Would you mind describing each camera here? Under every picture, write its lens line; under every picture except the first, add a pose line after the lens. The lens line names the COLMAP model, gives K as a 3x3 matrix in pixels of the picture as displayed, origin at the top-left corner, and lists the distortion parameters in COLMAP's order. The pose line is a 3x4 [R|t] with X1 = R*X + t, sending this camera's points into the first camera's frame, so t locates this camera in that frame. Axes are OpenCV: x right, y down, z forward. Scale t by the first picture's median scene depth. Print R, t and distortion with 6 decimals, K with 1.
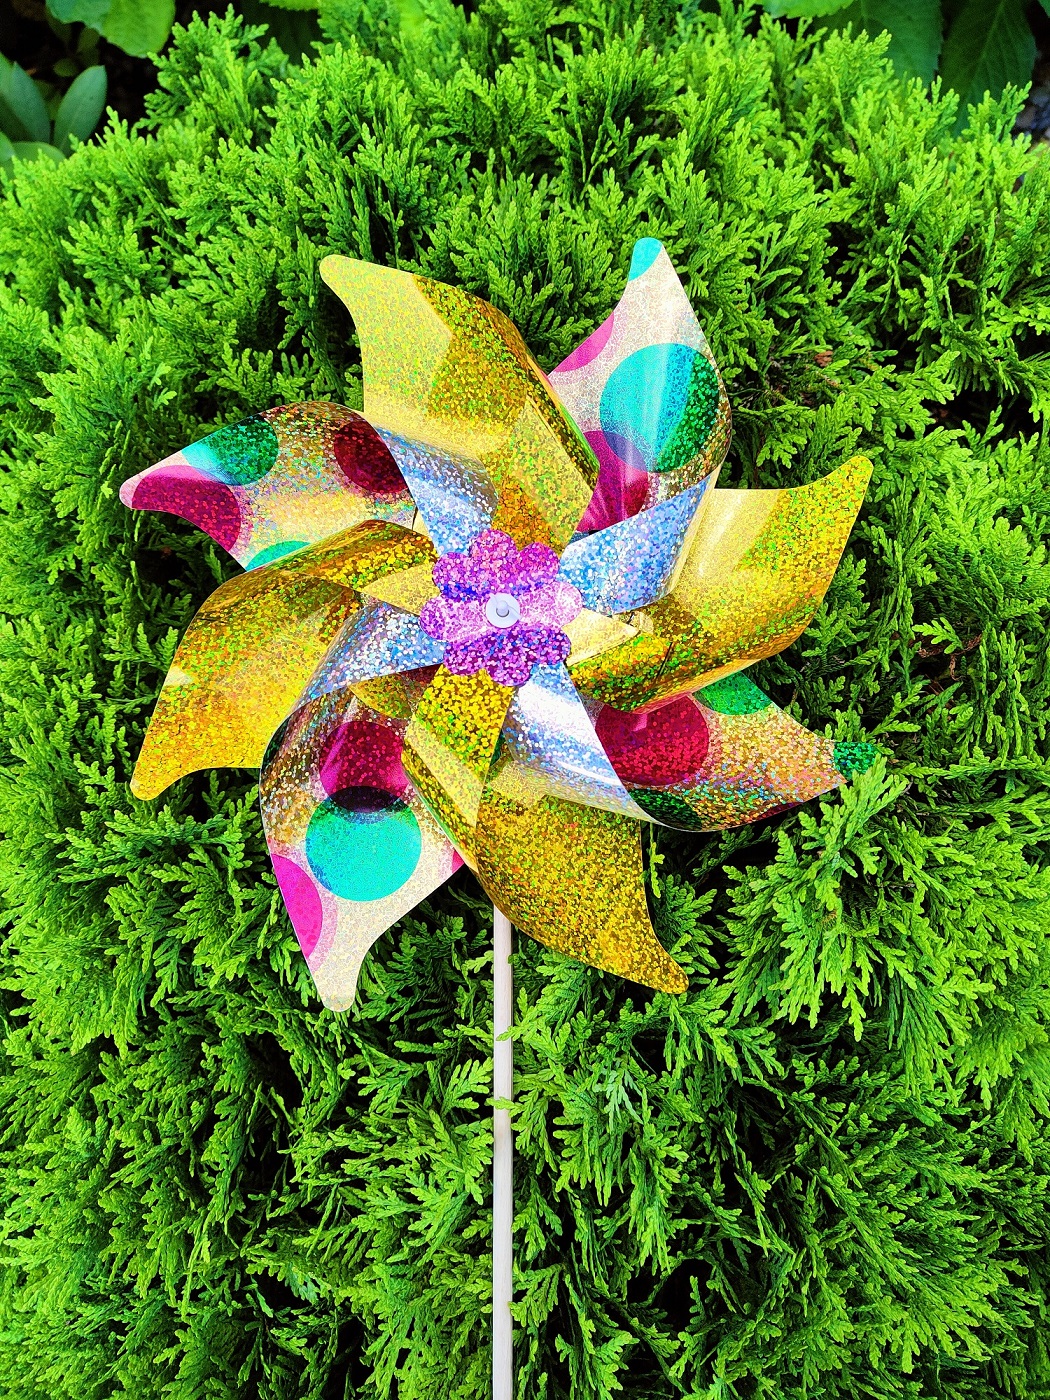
lens RADIAL K [[1003.8, 0, 527.8], [0, 1003.8, 703.0], [0, 0, 1]] dist [-0.000203, 0.000061]
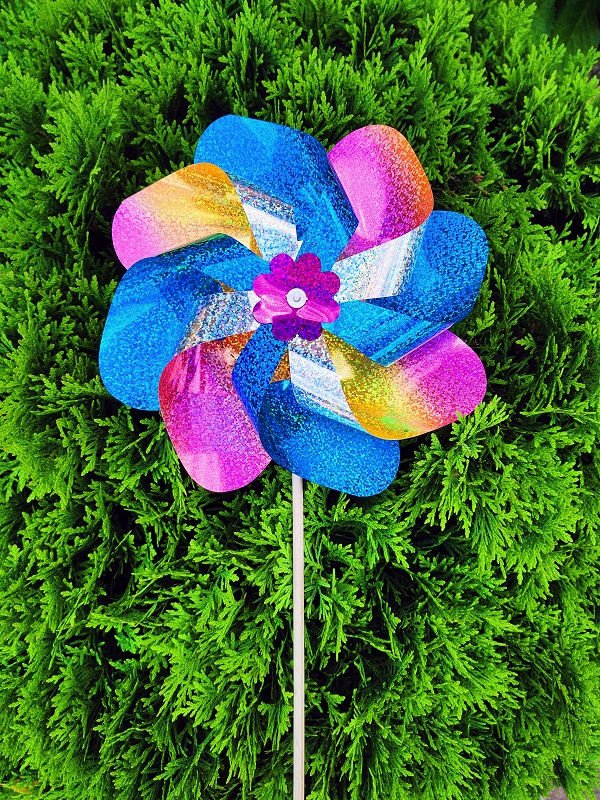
lens RADIAL K [[576.9, 0, 299.5], [0, 576.9, 403.5], [0, 0, 1]] dist [0.000784, 0.000724]
pose [[0.989324, 0.118437, 0.084911, -0.069513], [-0.121117, 0.992268, 0.027117, 0.073333], [-0.081043, -0.037111, 0.996019, -0.028127]]
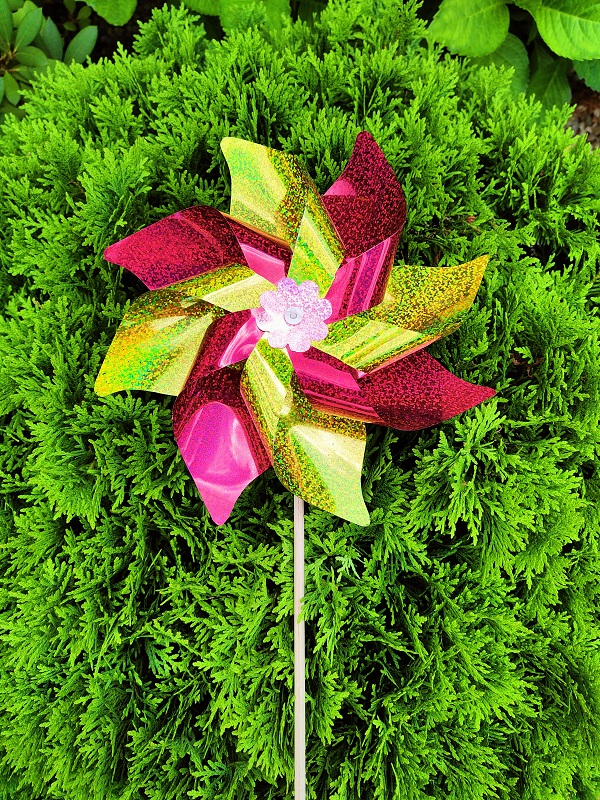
lens RADIAL K [[573.8, 0, 302.2], [0, 573.8, 403.3], [0, 0, 1]] dist [0.005827, -0.002486]
pose [[0.990819, 0.101797, 0.088968, -0.107924], [-0.096995, 0.993666, -0.056736, 0.123863], [-0.094180, 0.047586, 0.994417, -0.091156]]
